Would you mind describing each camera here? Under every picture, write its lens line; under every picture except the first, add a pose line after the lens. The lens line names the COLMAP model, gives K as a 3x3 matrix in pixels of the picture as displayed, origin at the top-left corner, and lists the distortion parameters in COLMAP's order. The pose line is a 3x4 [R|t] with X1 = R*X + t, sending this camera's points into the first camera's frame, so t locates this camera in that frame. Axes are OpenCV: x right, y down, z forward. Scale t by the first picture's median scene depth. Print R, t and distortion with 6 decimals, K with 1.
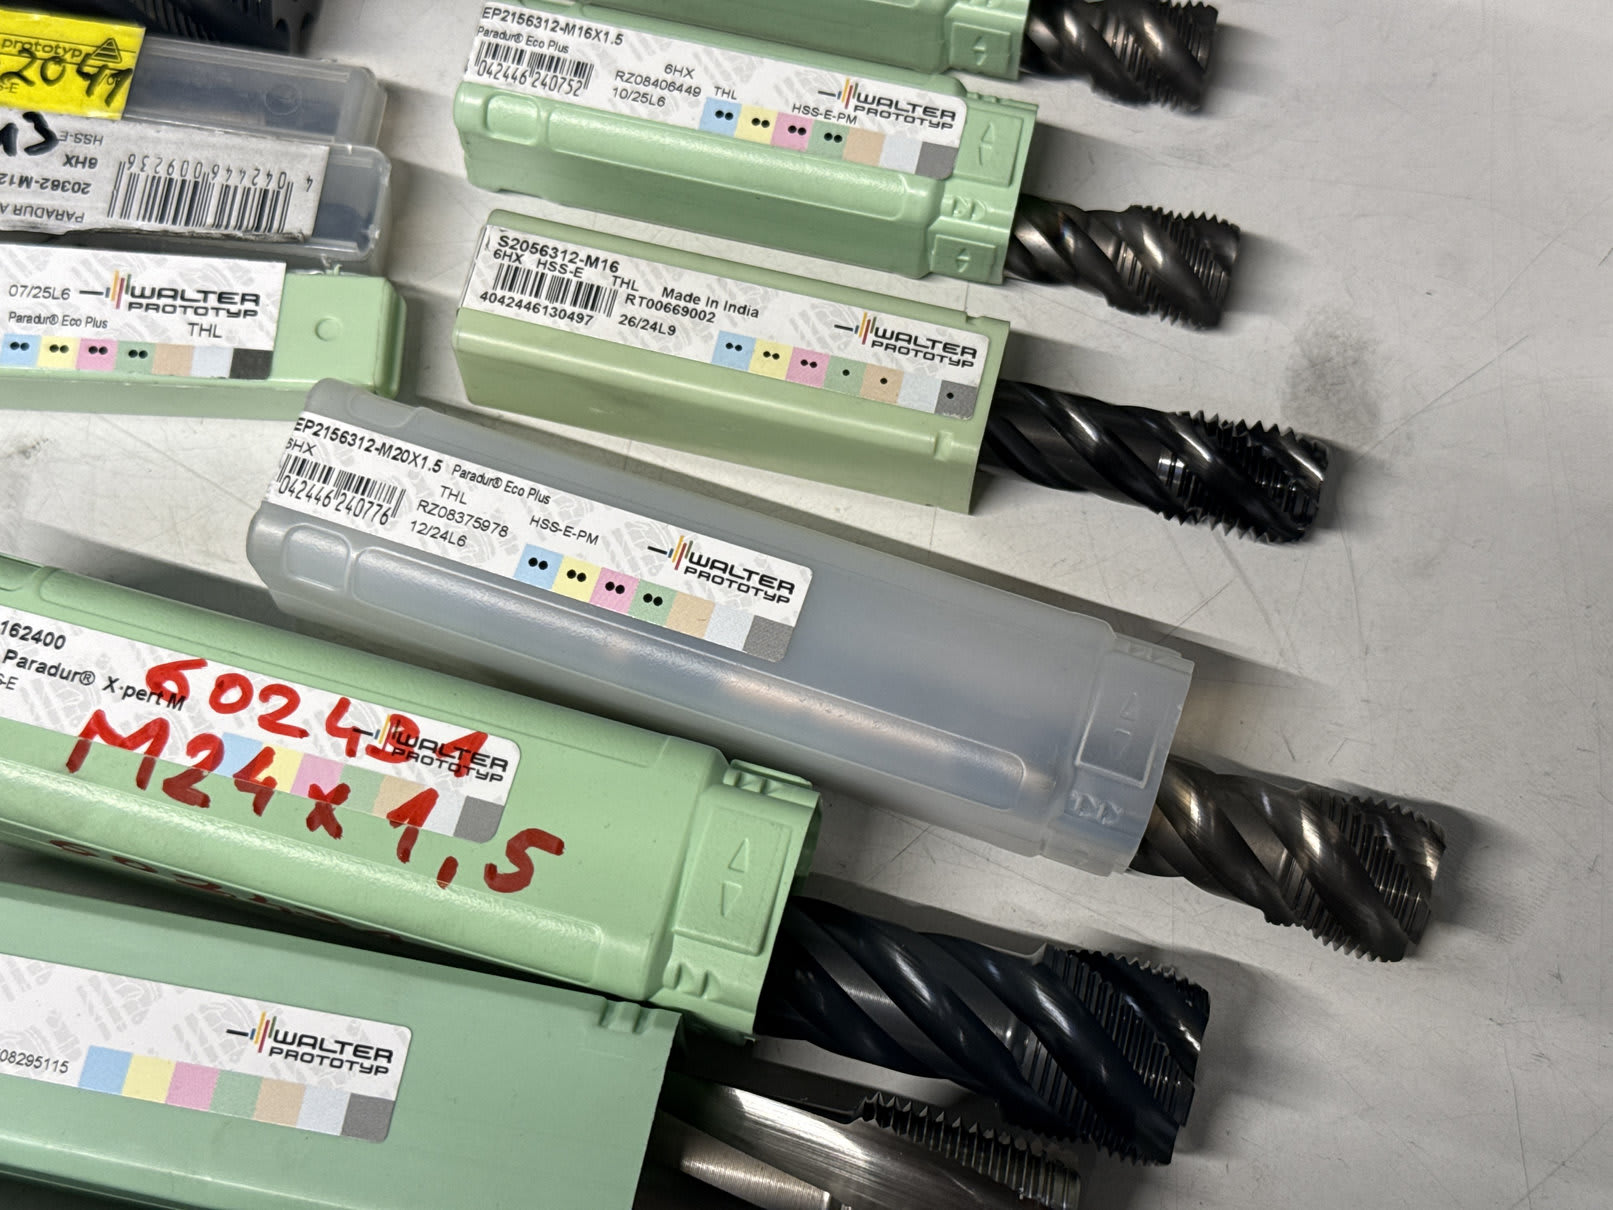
lens RADIAL K [[2274.9, 0, 807.3], [0, 2274.9, 588.8], [0, 0, 1]] dist [0.176140, -0.365684]
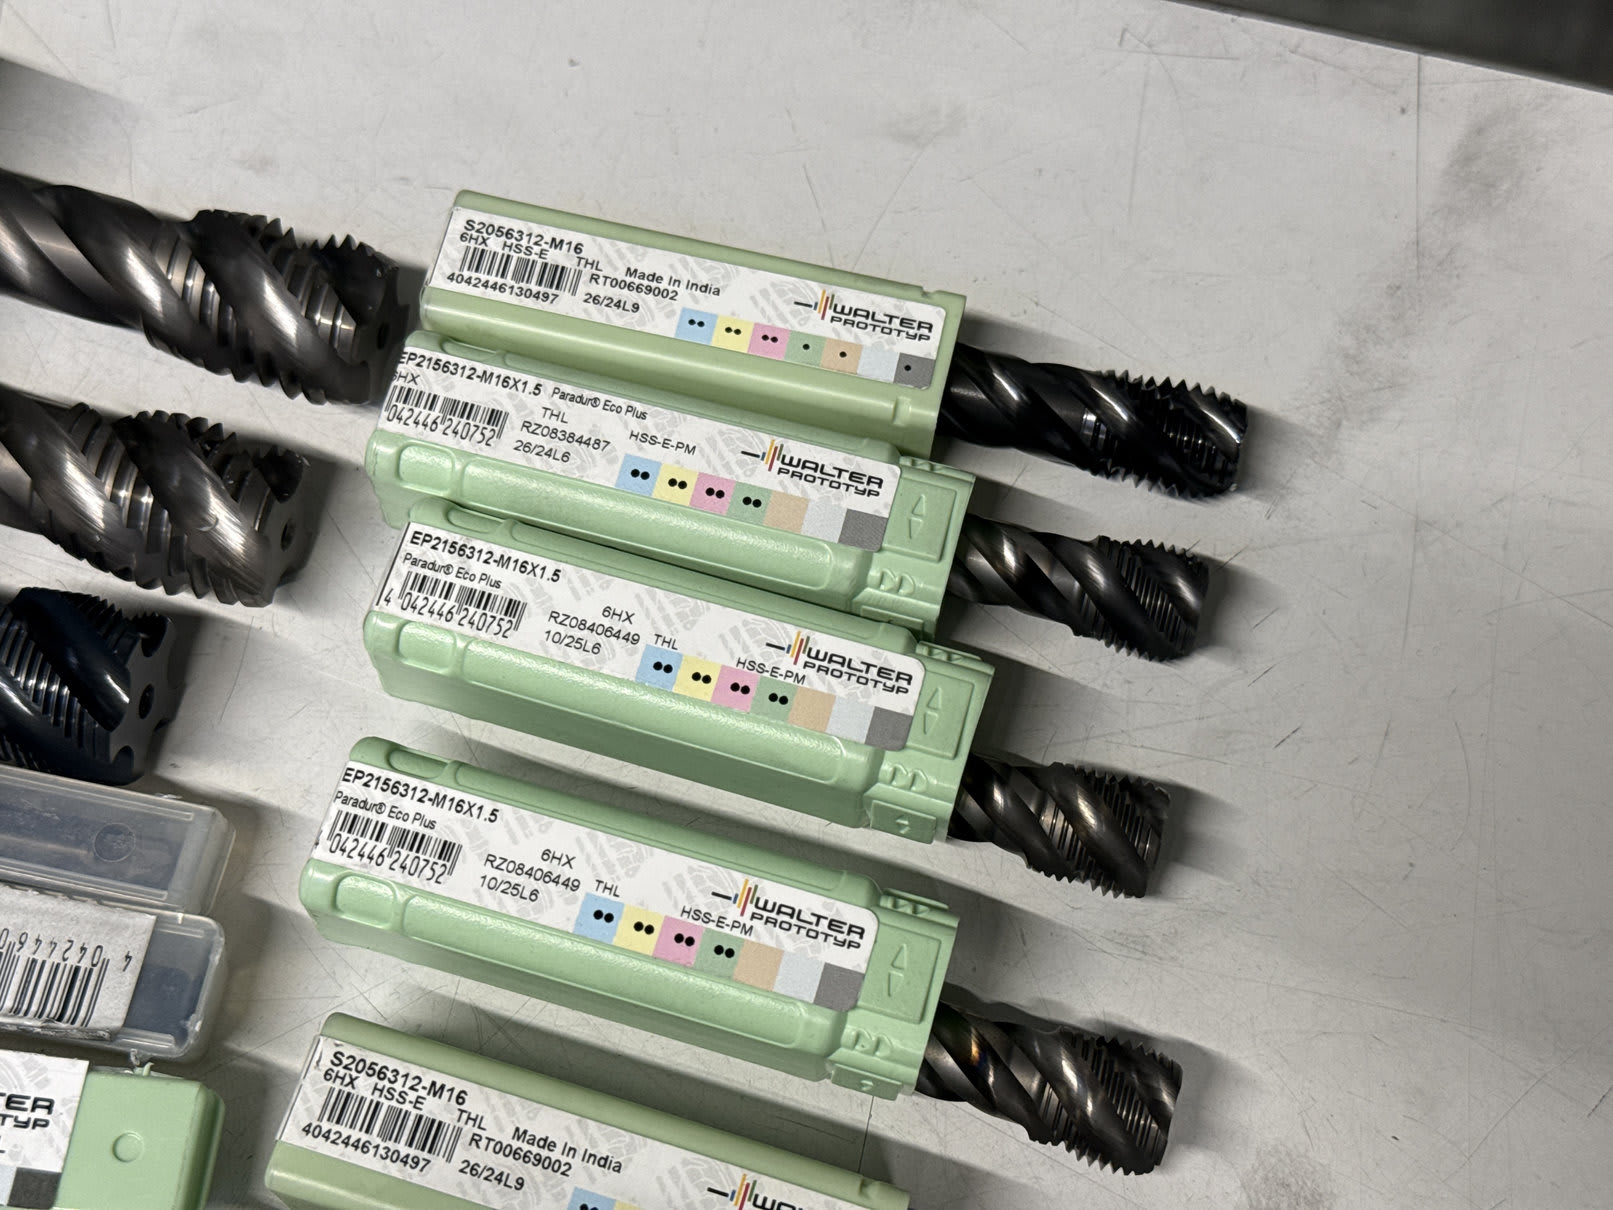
lens RADIAL K [[2274.9, 0, 807.3], [0, 2274.9, 588.8], [0, 0, 1]] dist [0.176140, -0.365684]
pose [[0.998015, 0.062750, -0.005260, 0.038747], [-0.062954, 0.996201, -0.060171, -0.283042], [0.001464, 0.060382, 0.998174, 0.110932]]
